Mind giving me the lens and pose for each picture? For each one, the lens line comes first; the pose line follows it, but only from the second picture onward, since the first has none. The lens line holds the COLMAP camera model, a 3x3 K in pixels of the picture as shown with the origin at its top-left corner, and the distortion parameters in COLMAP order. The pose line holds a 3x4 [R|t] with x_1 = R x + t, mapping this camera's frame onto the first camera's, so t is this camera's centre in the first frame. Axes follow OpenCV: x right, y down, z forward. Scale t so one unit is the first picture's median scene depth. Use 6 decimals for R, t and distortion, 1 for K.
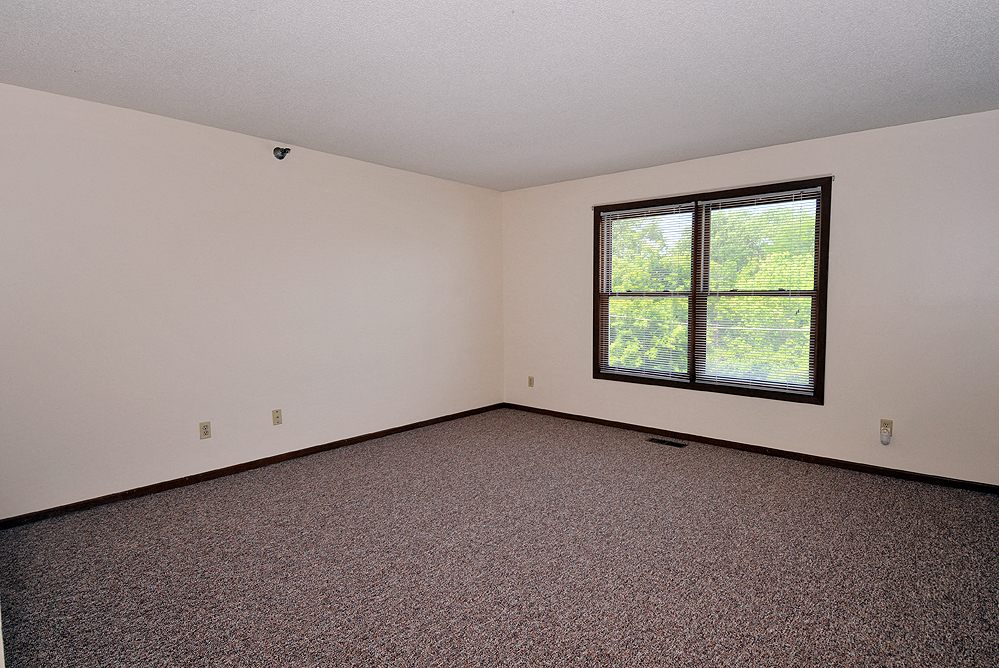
lens RADIAL K [[537.1, 0, 499.5], [0, 537.1, 334.0], [0, 0, 1]] dist [0.003090, 0.000290]
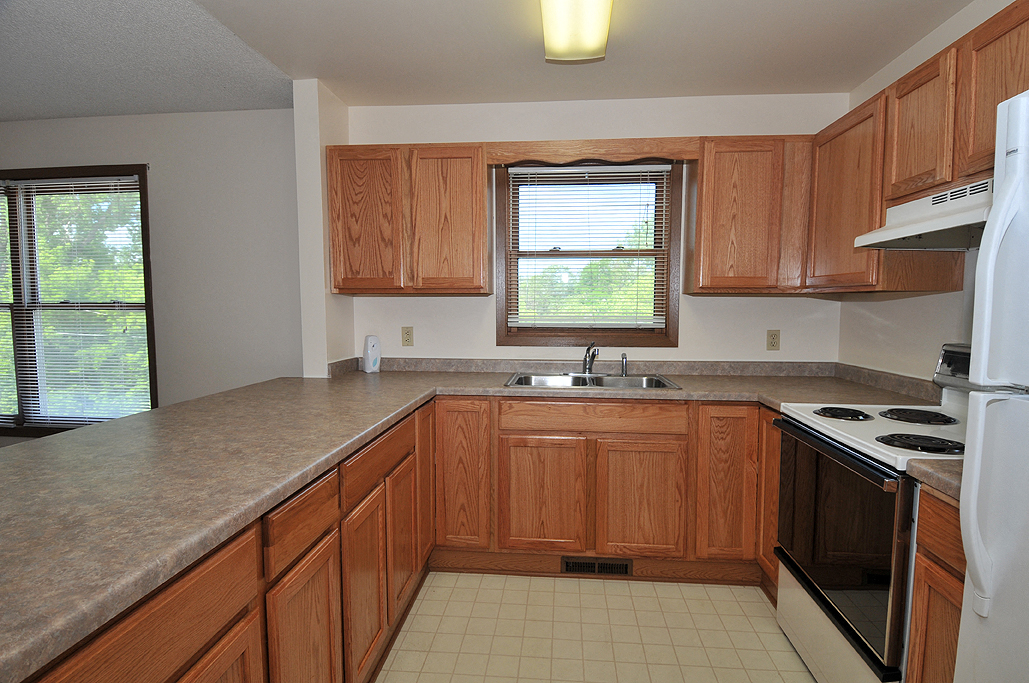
lens RADIAL K [[535.1, 0, 519.0], [0, 535.1, 346.8], [0, 0, 1]] dist [0.042734, -0.052357]
pose [[0.803057, -0.036063, 0.594810, 0.478974], [0.036180, 0.999276, 0.011738, -0.004042], [-0.594803, 0.012094, 0.803781, 0.007017]]
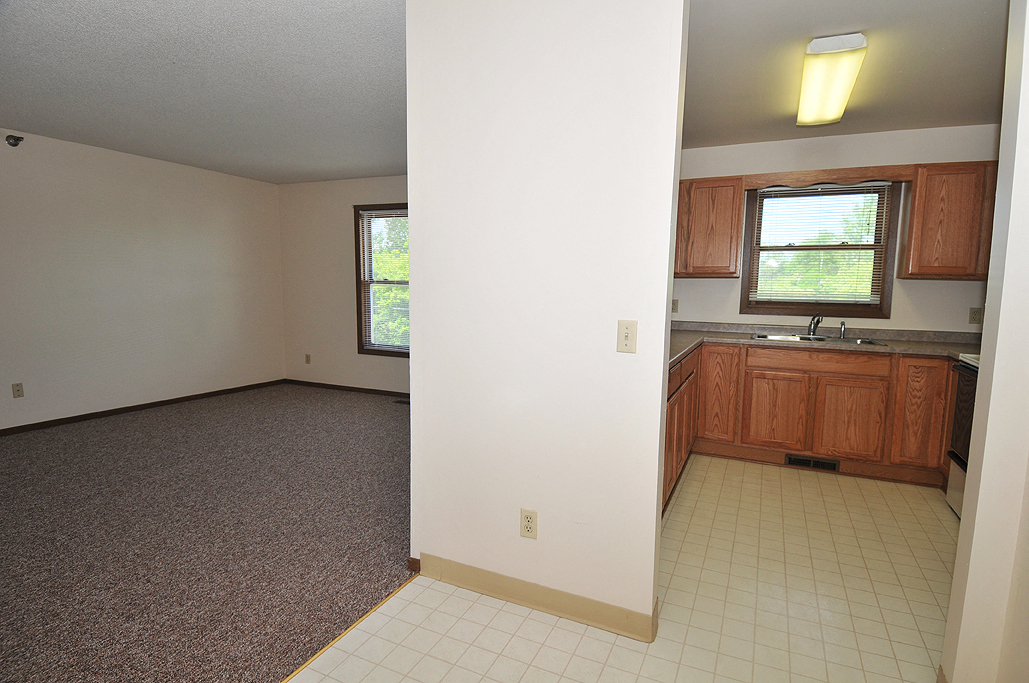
lens RADIAL K [[535.1, 0, 519.0], [0, 535.1, 346.8], [0, 0, 1]] dist [0.042734, -0.052357]
pose [[0.958921, -0.009807, 0.283504, 0.206135], [-0.001948, 0.999151, 0.041154, 0.021387], [-0.283667, -0.040016, 0.958088, -0.245703]]
